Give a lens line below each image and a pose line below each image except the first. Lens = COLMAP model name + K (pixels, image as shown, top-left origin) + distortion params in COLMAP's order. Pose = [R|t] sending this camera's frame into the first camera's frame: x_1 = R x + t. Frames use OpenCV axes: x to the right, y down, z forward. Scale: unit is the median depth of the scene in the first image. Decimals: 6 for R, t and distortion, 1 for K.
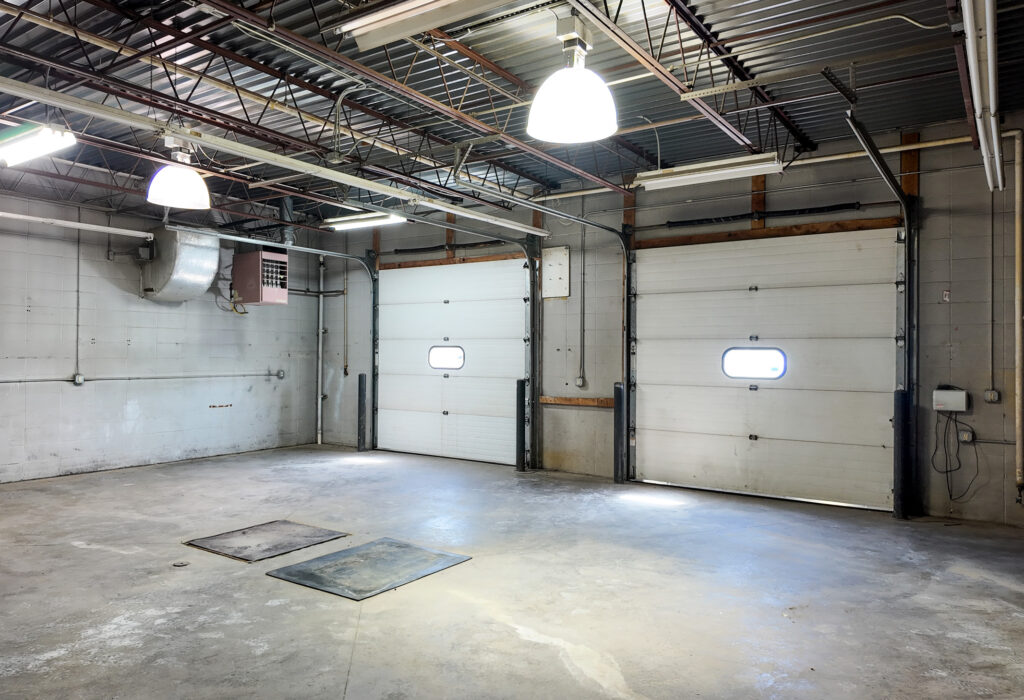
lens RADIAL K [[732.4, 0, 489.6], [0, 732.4, 347.6], [0, 0, 1]] dist [0.078354, -0.088926]
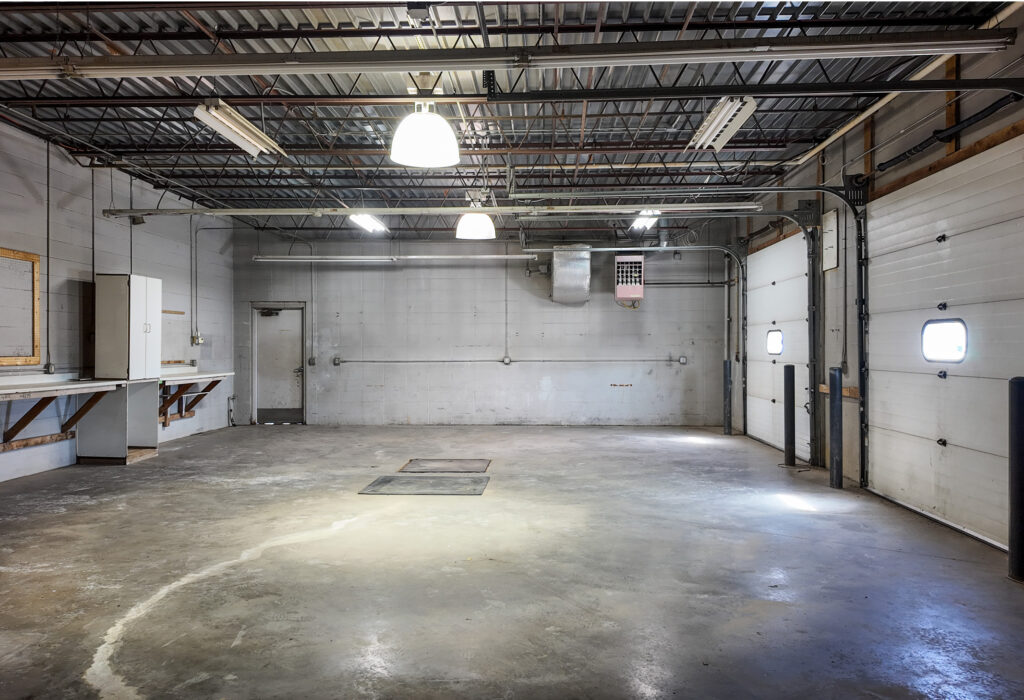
lens RADIAL K [[732.4, 0, 489.6], [0, 732.4, 347.6], [0, 0, 1]] dist [0.078354, -0.088926]
pose [[0.524817, -0.010164, -0.851154, 0.623452], [0.013457, 0.999903, -0.003643, 0.021016], [0.851109, -0.009542, 0.524903, 0.204590]]
